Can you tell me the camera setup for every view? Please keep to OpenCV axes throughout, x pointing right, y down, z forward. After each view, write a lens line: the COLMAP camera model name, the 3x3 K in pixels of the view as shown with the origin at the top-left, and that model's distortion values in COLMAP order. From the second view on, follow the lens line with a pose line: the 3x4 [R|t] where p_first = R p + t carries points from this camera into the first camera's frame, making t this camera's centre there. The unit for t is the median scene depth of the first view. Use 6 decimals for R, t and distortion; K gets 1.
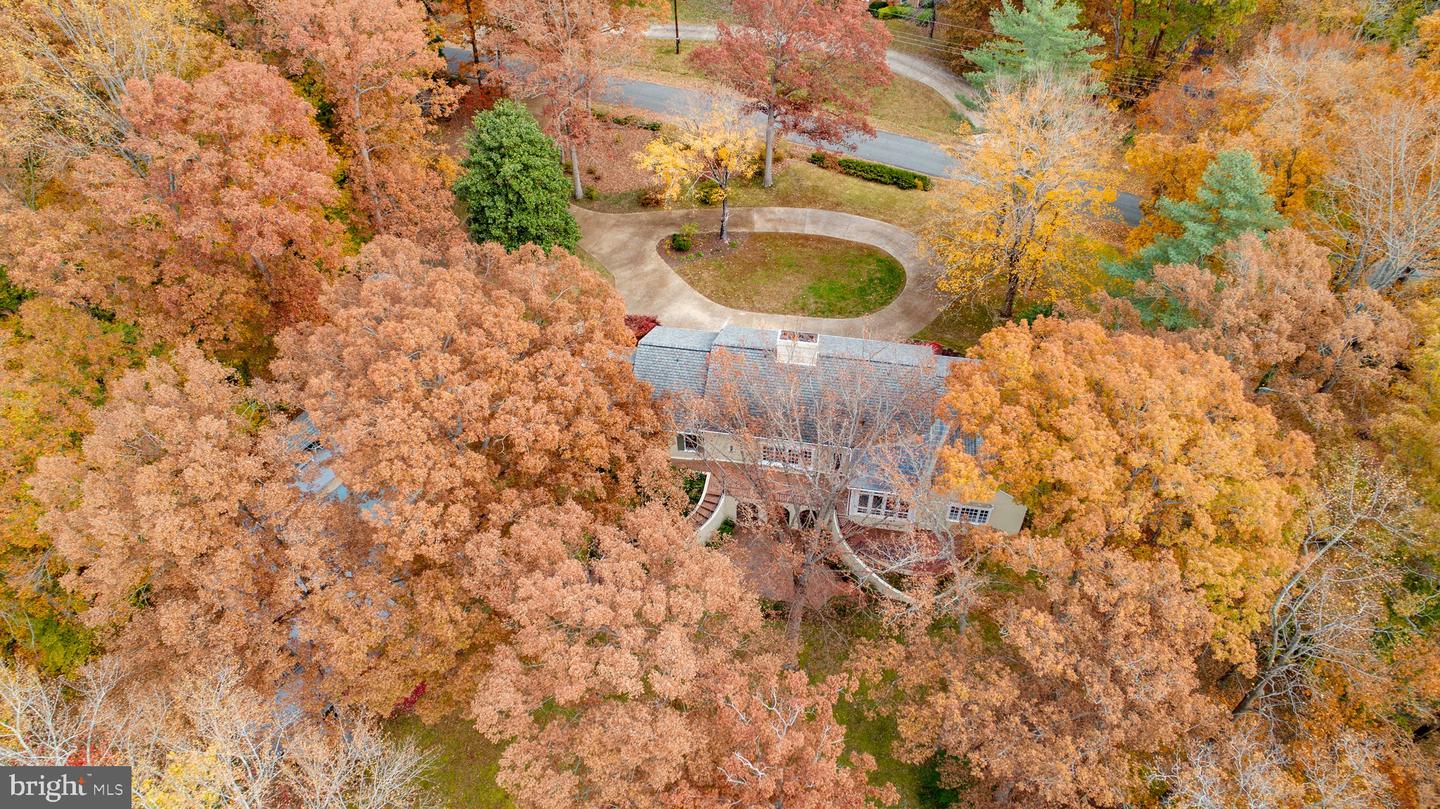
lens RADIAL K [[987.4, 0, 721.7], [0, 987.4, 404.9], [0, 0, 1]] dist [-0.002288, 0.000175]
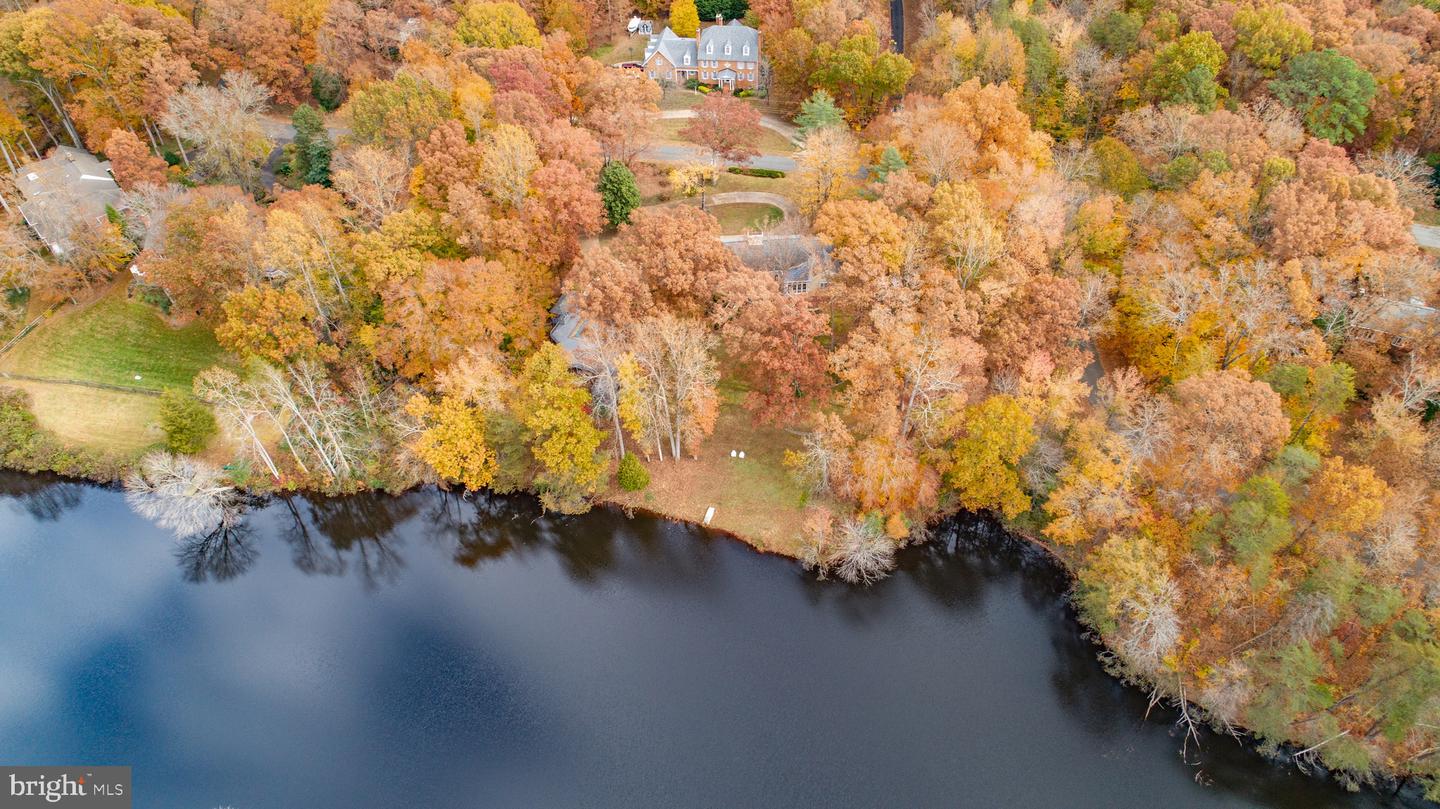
lens RADIAL K [[987.4, 0, 719.3], [0, 987.4, 403.9], [0, 0, 1]] dist [-0.002288, 0.000175]
pose [[0.973602, -0.167462, 0.155098, -0.410389], [0.171054, 0.985211, -0.010016, 0.318968], [-0.151127, 0.036282, 0.987848, -1.305582]]
